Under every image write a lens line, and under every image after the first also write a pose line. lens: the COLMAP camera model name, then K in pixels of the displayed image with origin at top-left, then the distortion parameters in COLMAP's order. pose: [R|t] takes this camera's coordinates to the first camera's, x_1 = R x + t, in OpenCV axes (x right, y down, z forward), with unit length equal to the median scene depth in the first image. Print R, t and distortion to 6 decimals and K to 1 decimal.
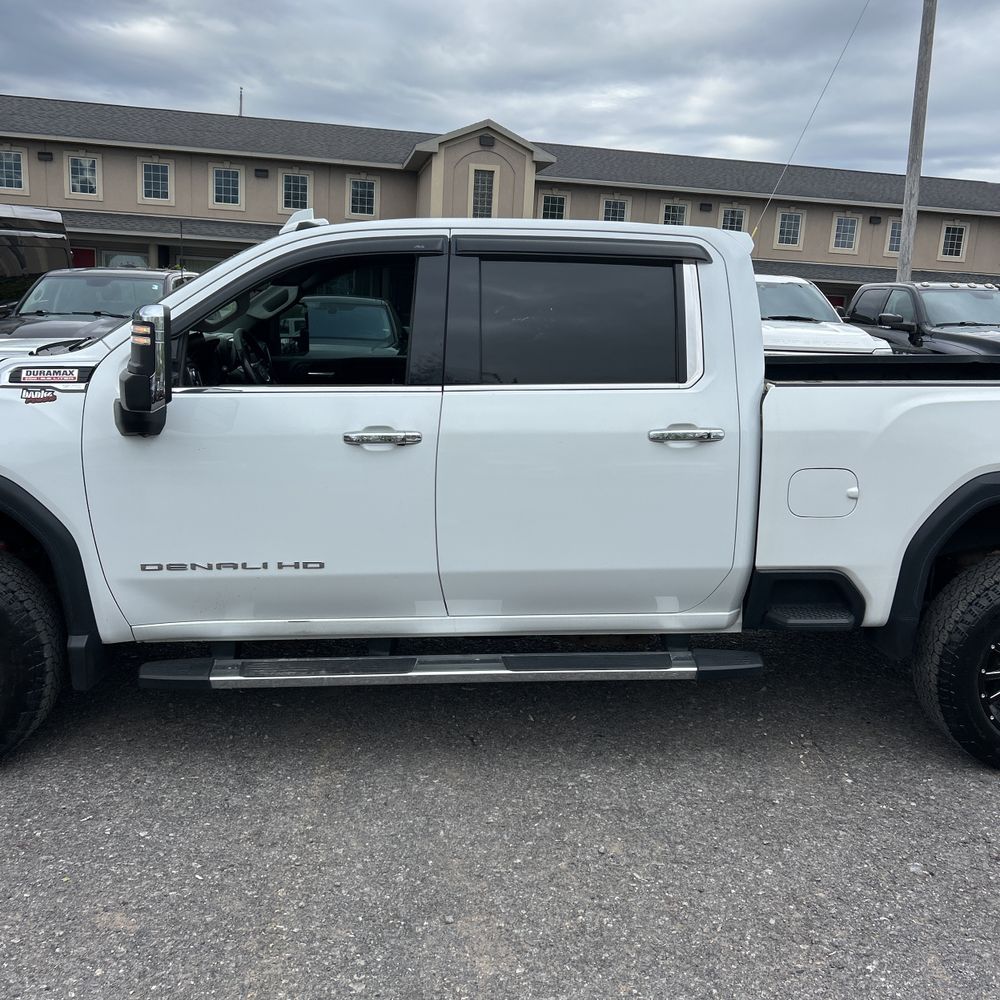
lens RADIAL K [[1017.1, 0, 509.9], [0, 1017.1, 508.5], [0, 0, 1]] dist [0.017036, 0.000000]
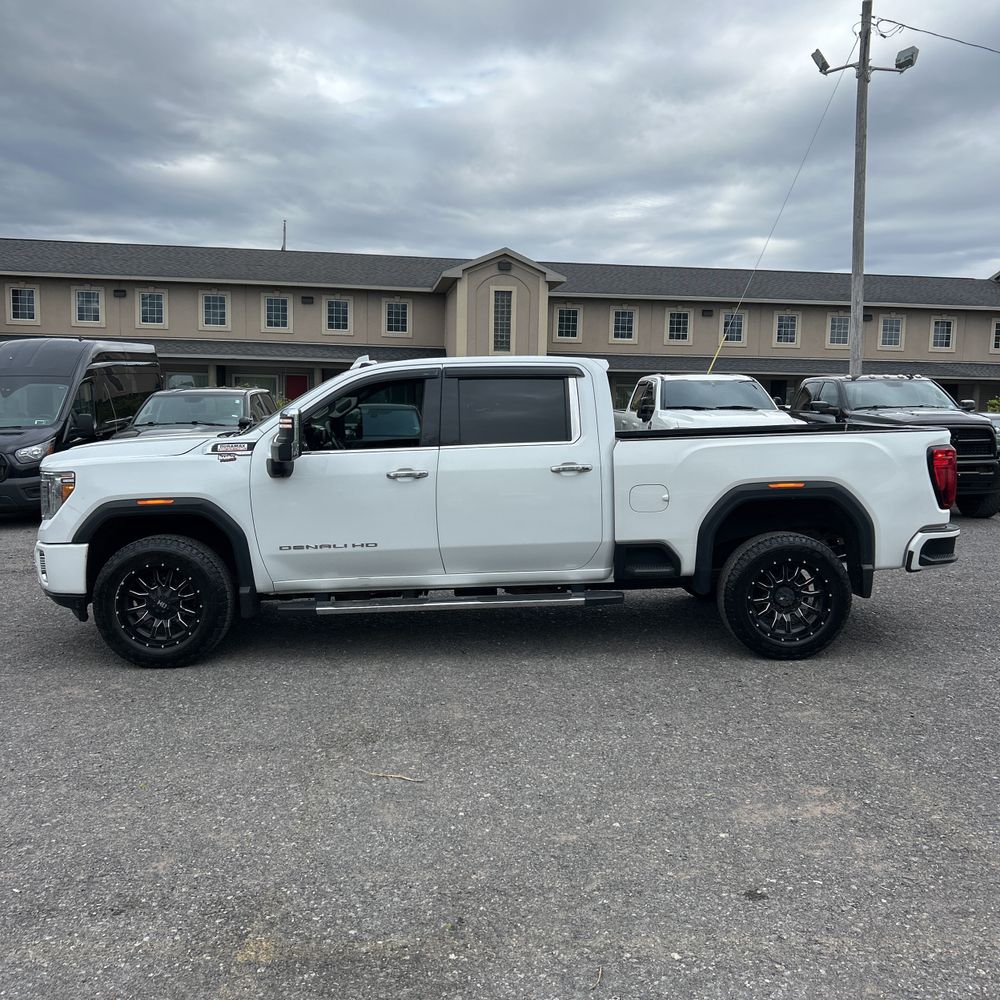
lens RADIAL K [[1017.1, 0, 501.5], [0, 1017.1, 481.8], [0, 0, 1]] dist [0.017036, 0.000000]
pose [[0.998511, -0.032277, -0.043985, 0.121929], [0.026561, 0.991821, -0.124839, 0.171653], [0.047655, 0.123485, 0.991202, -0.797159]]
